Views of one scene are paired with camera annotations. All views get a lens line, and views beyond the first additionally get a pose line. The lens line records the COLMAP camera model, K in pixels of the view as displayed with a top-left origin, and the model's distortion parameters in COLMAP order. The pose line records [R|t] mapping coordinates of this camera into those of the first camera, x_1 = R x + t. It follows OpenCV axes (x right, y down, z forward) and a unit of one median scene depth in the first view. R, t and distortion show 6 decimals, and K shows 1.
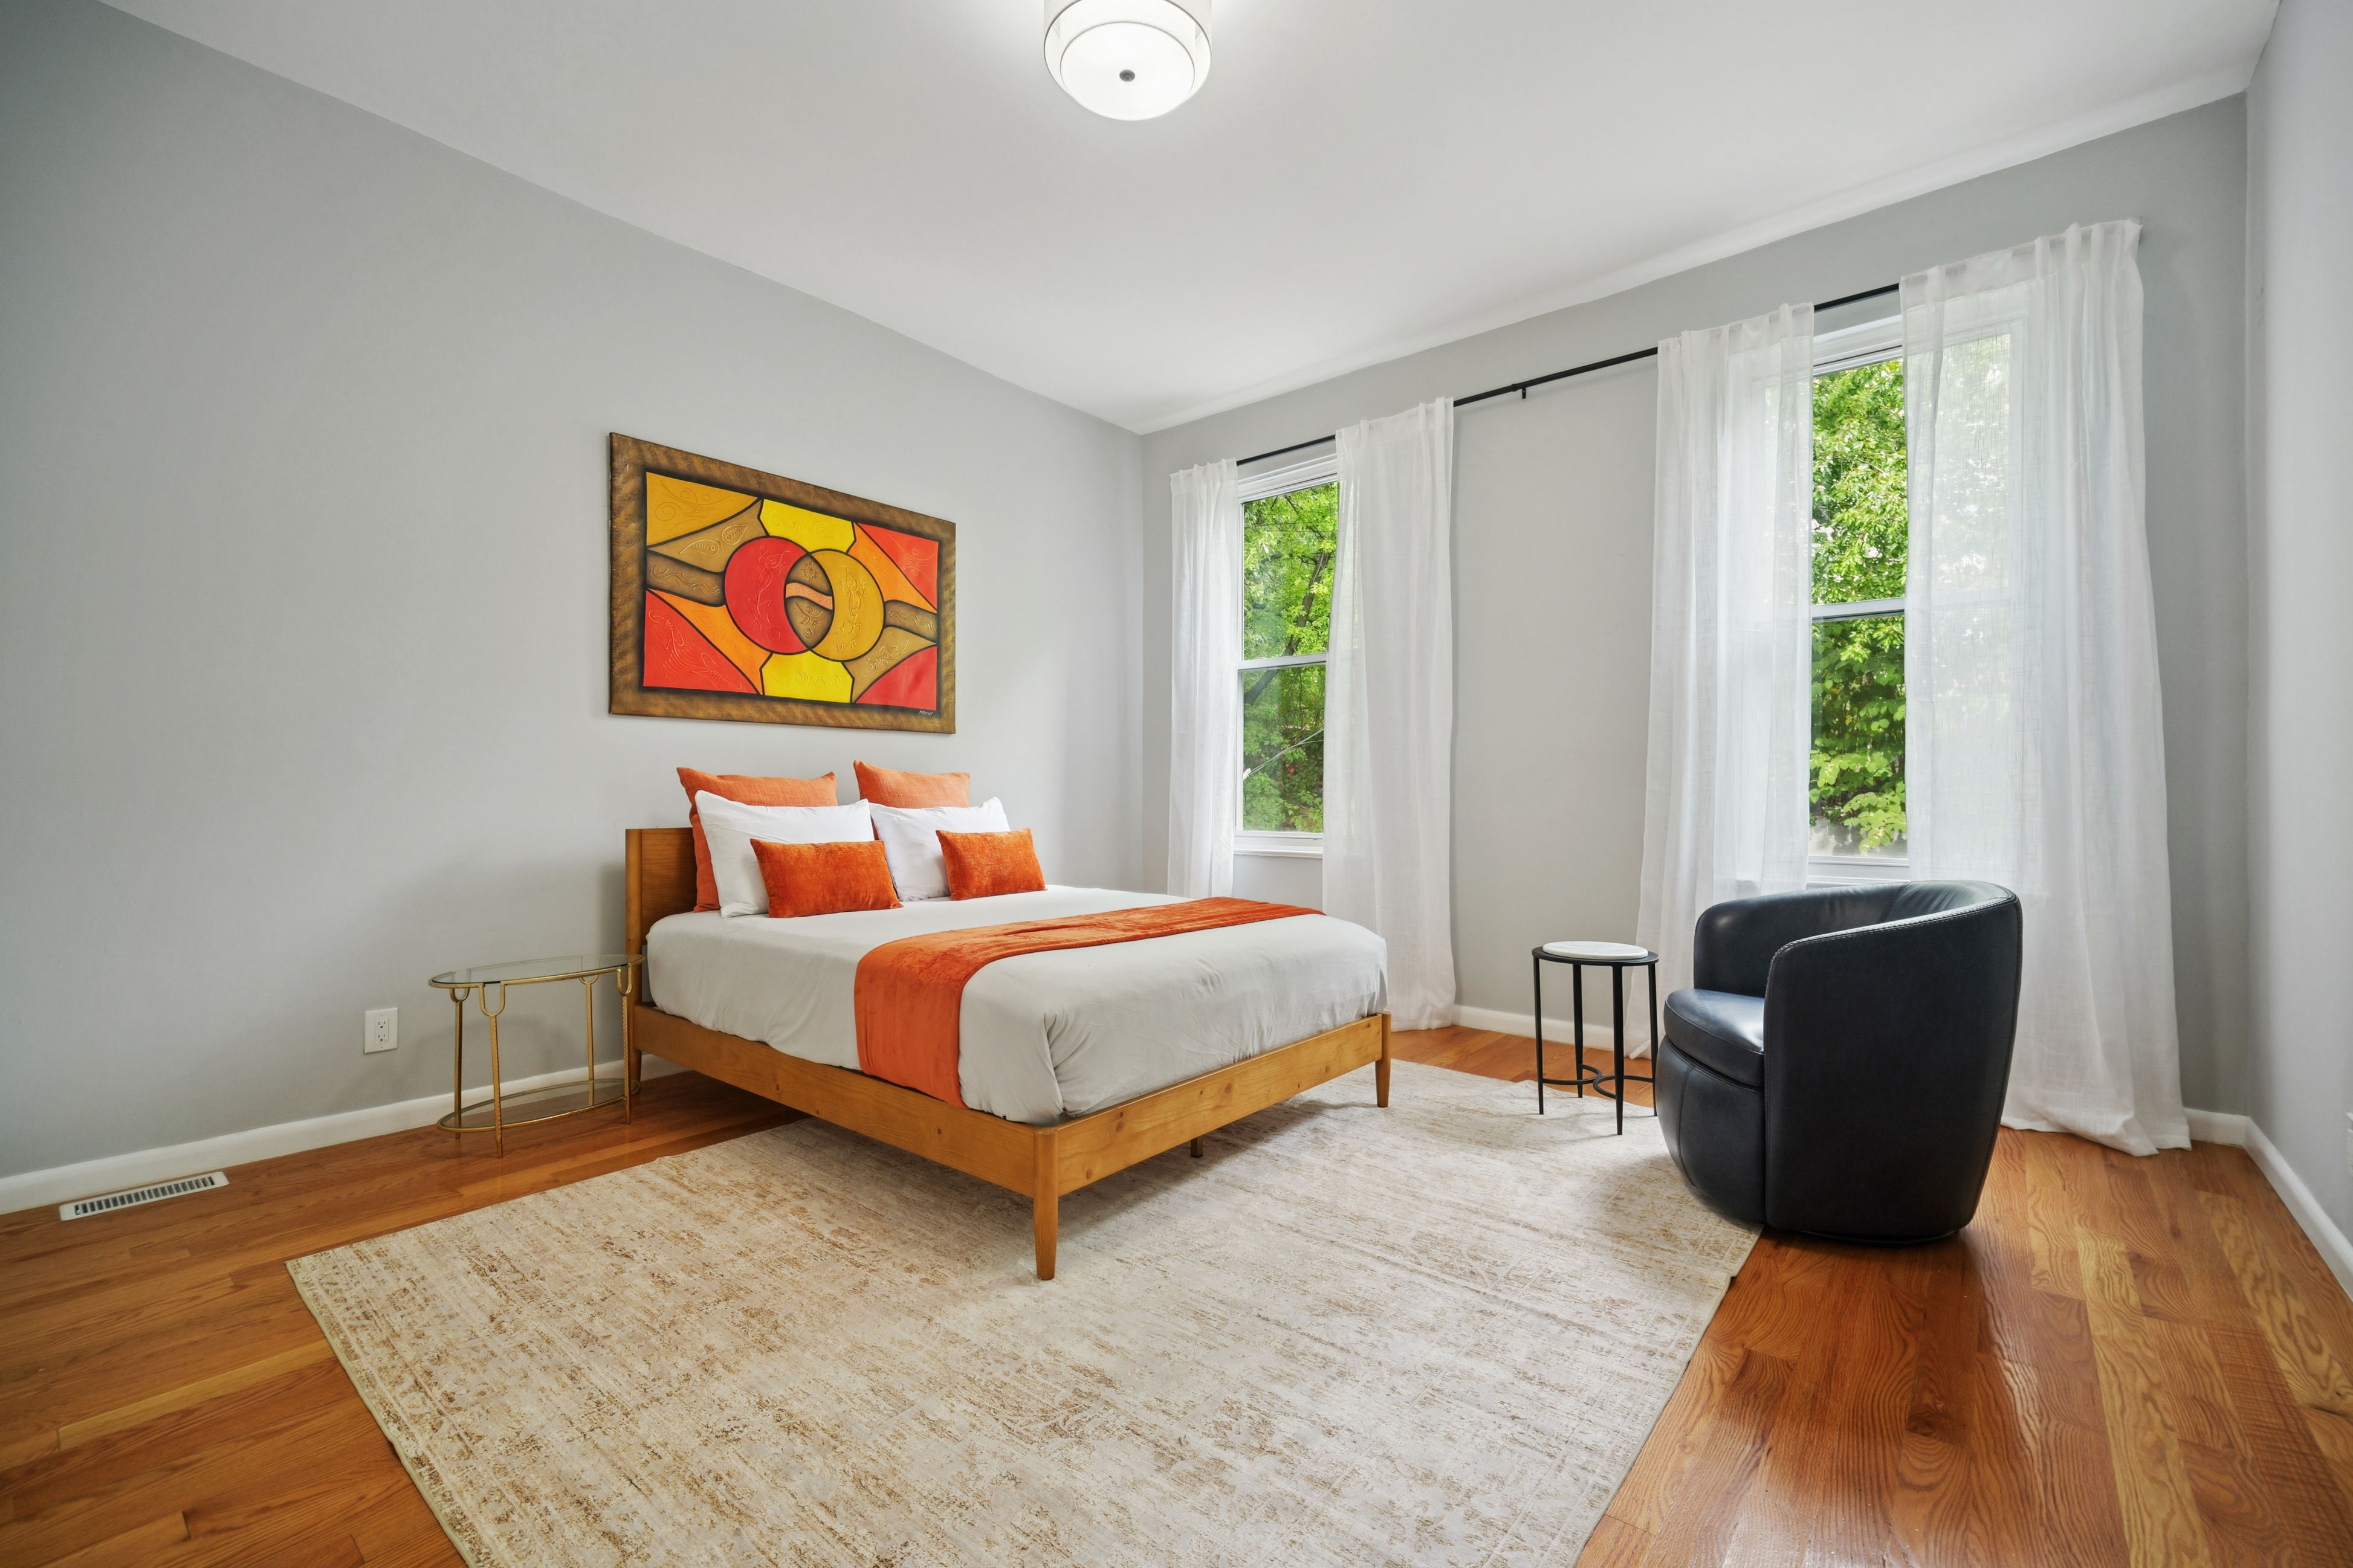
lens RADIAL K [[991.5, 0, 1179.6], [0, 991.5, 798.1], [0, 0, 1]] dist [0.013554, -0.007932]
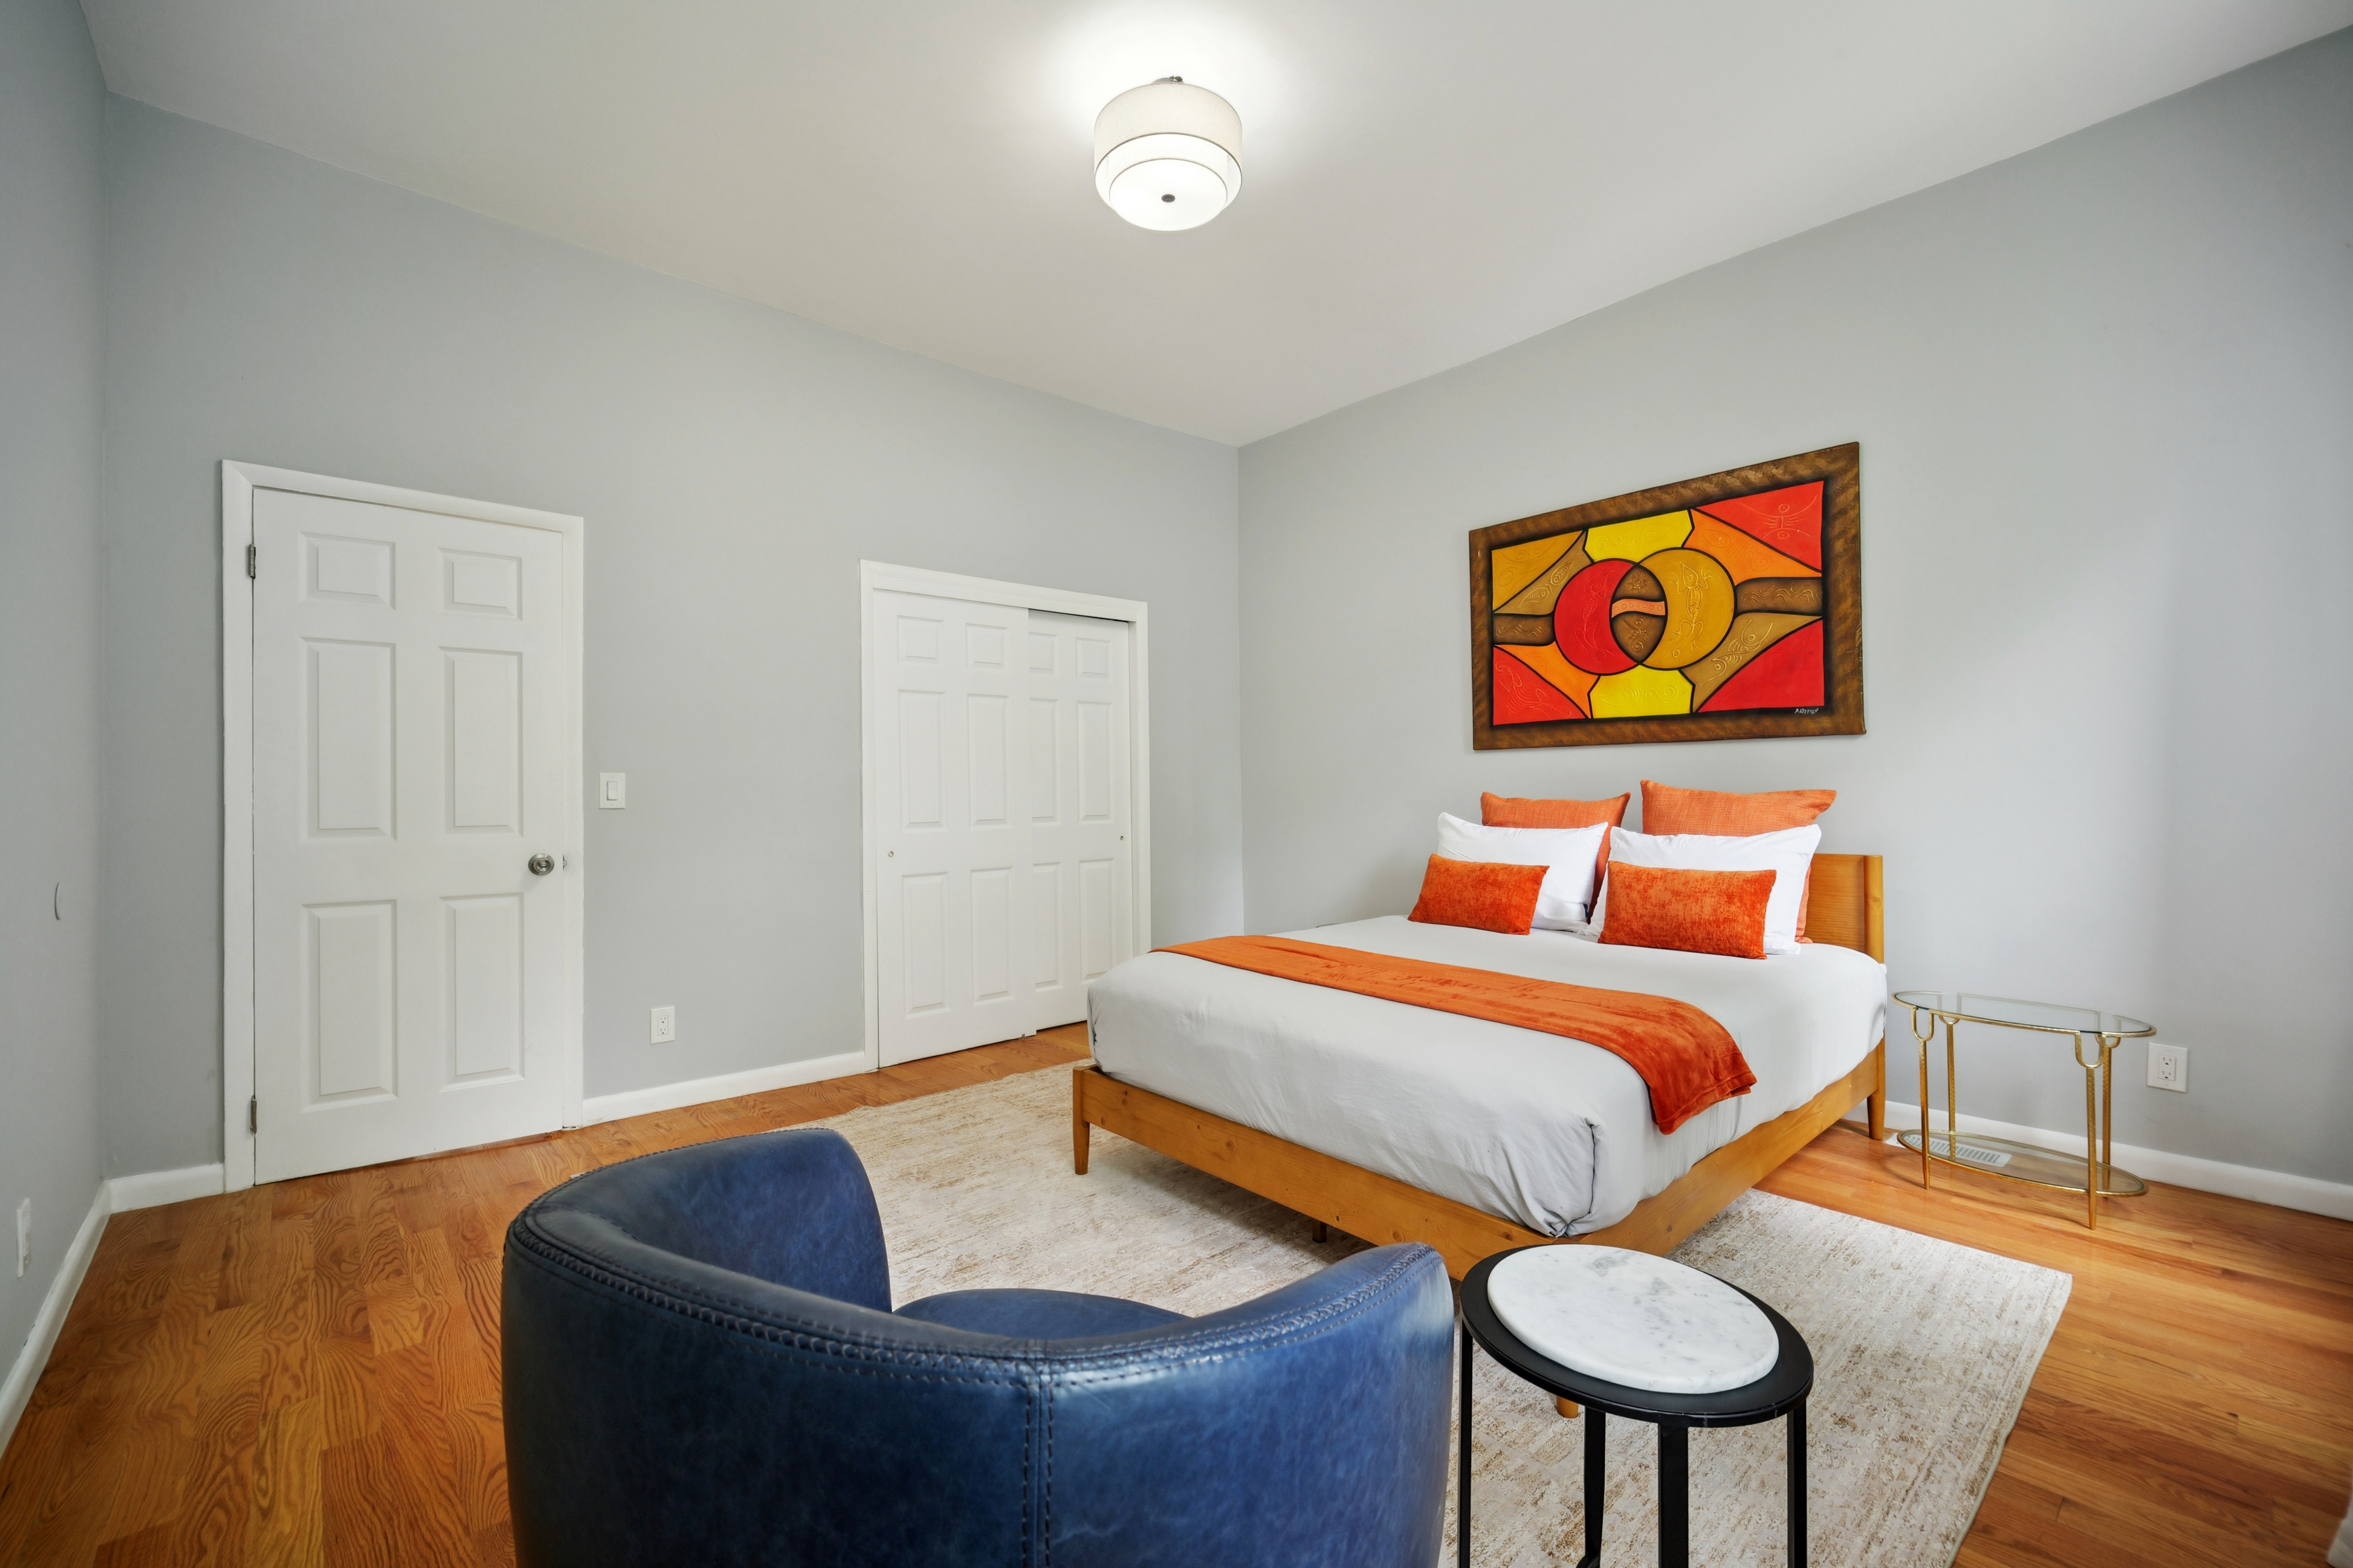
lens RADIAL K [[991.5, 0, 1186.4], [0, 991.5, 787.9], [0, 0, 1]] dist [0.013554, -0.007932]
pose [[-0.162690, -0.003218, -0.986672, 0.682675], [0.004204, 0.999983, -0.003955, -0.029851], [0.986668, -0.004792, -0.162673, 0.769315]]
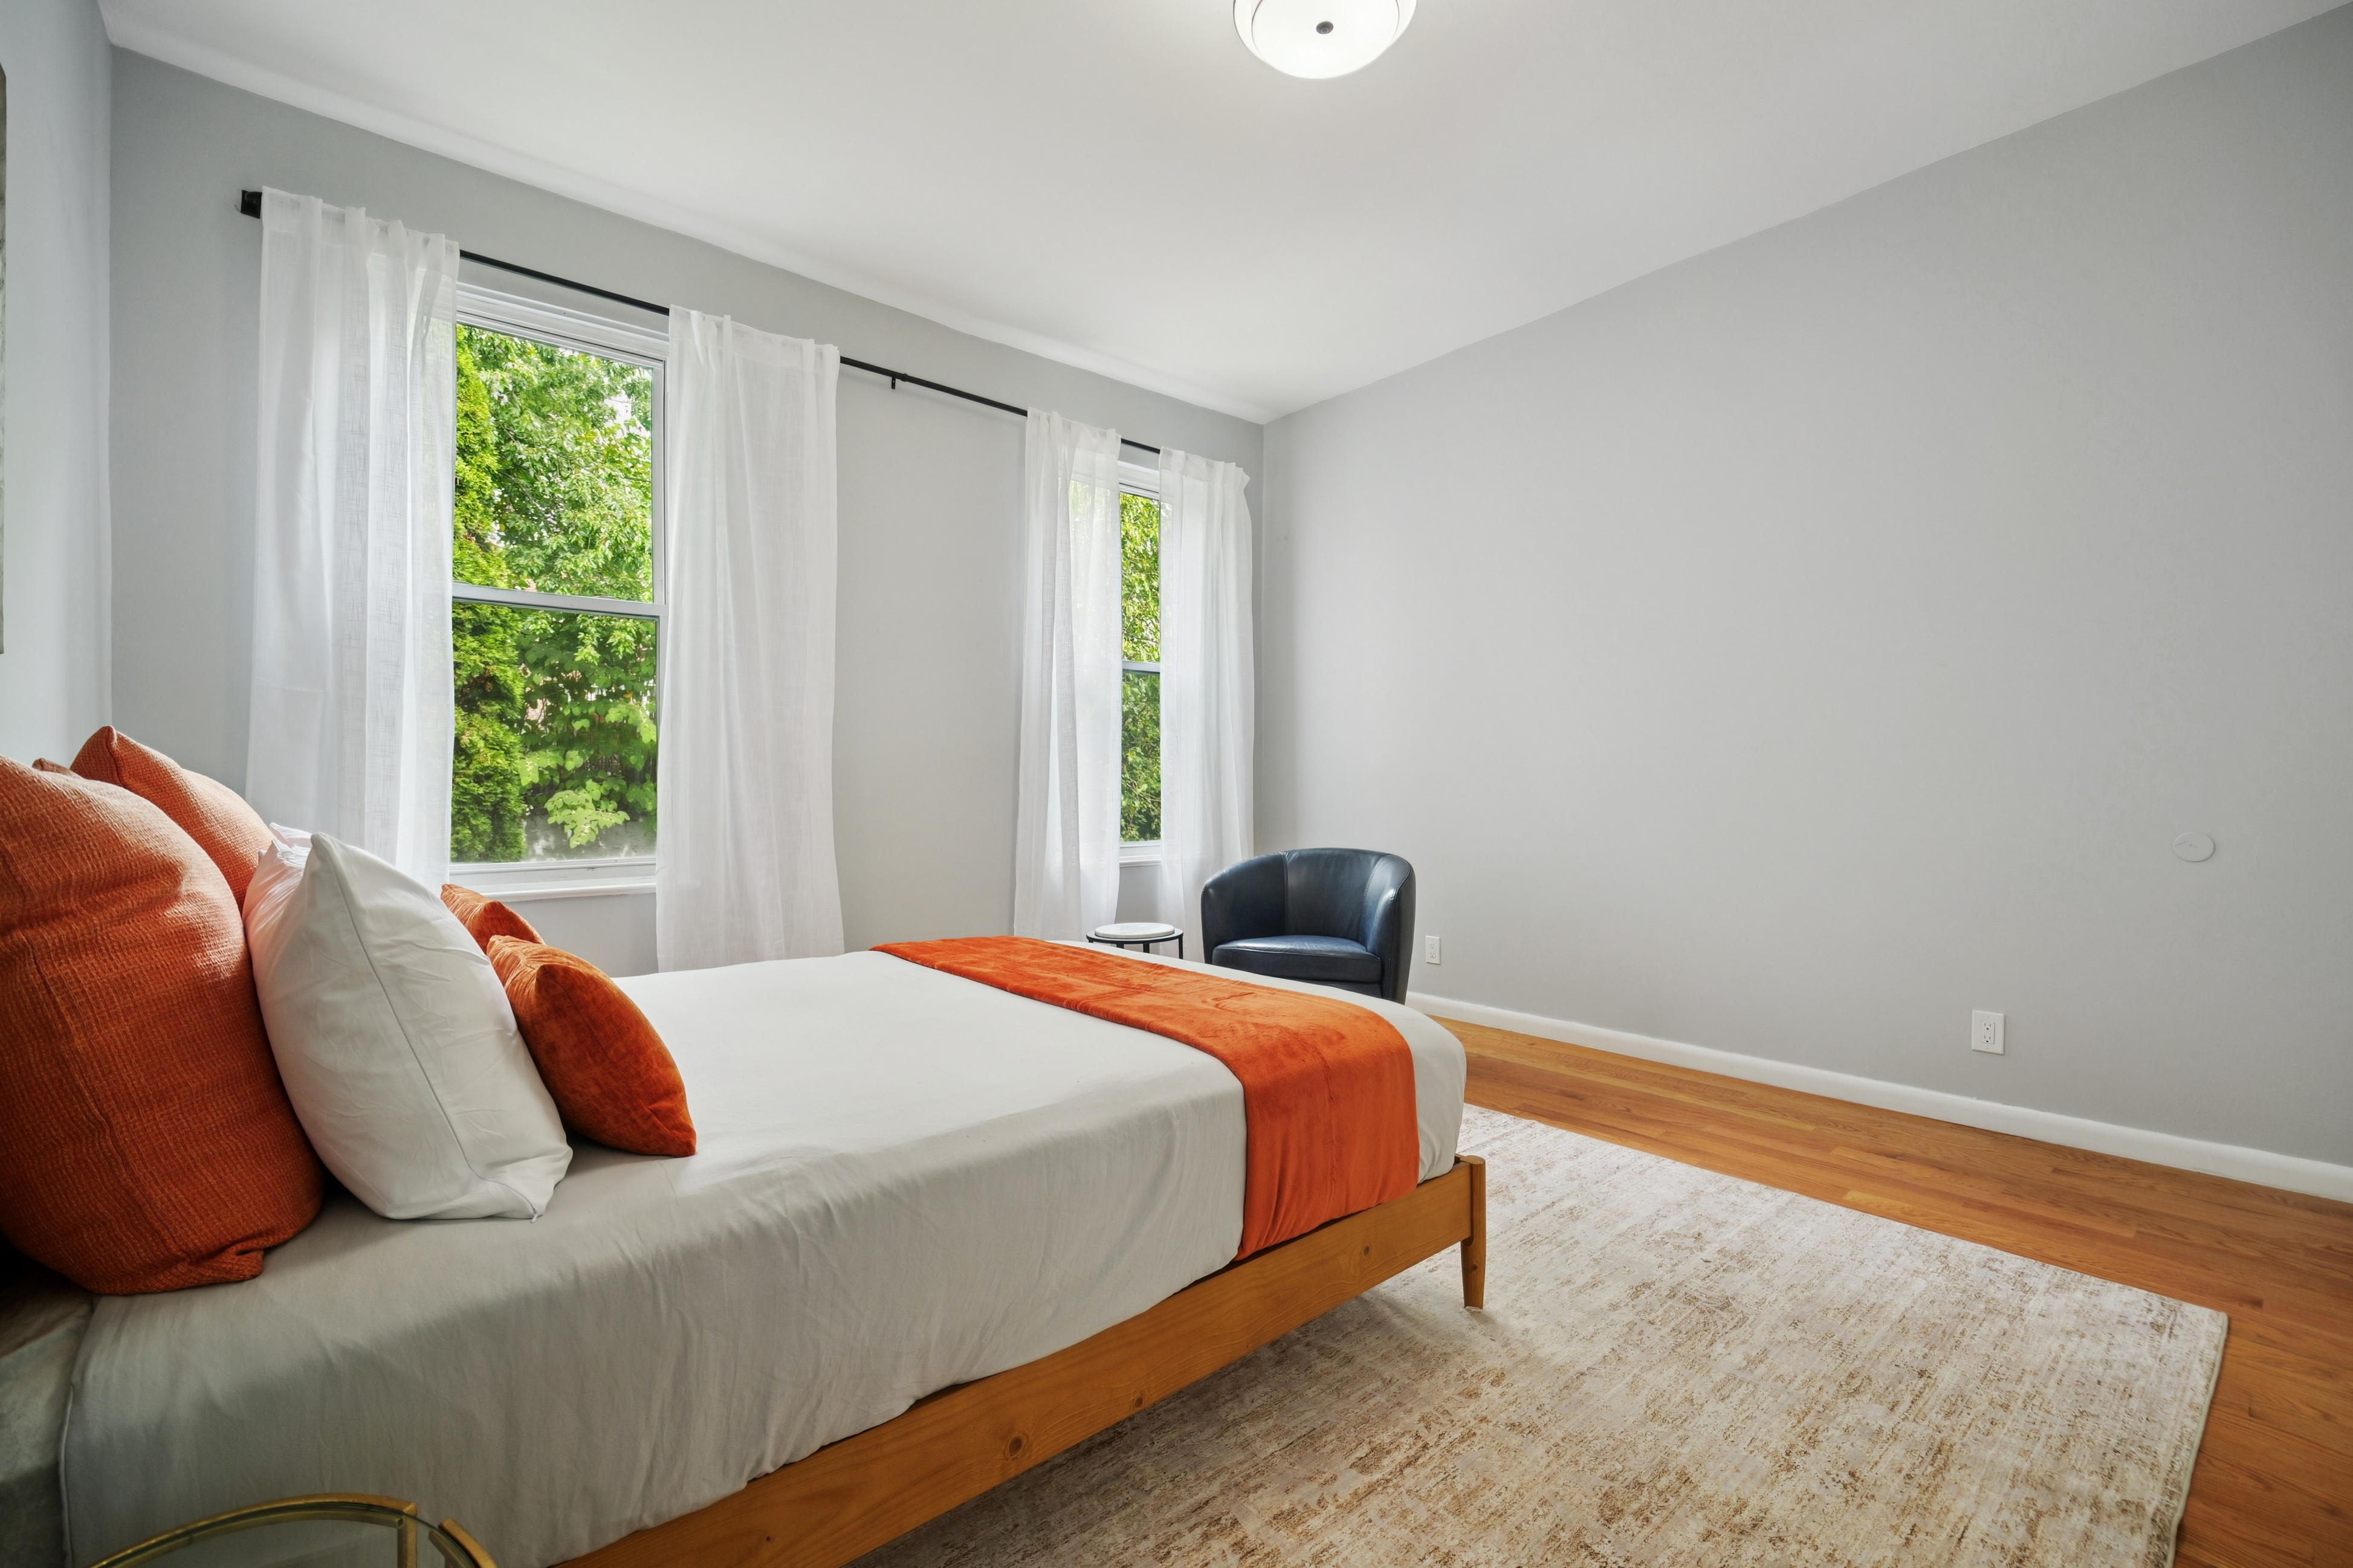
lens RADIAL K [[991.5, 0, 1215.5], [0, 991.5, 795.9], [0, 0, 1]] dist [0.013554, -0.007932]
pose [[0.155679, -0.007590, 0.987779, -0.631290], [0.004819, 0.999964, 0.006924, -0.014665], [-0.987796, 0.003682, 0.155710, 0.613223]]
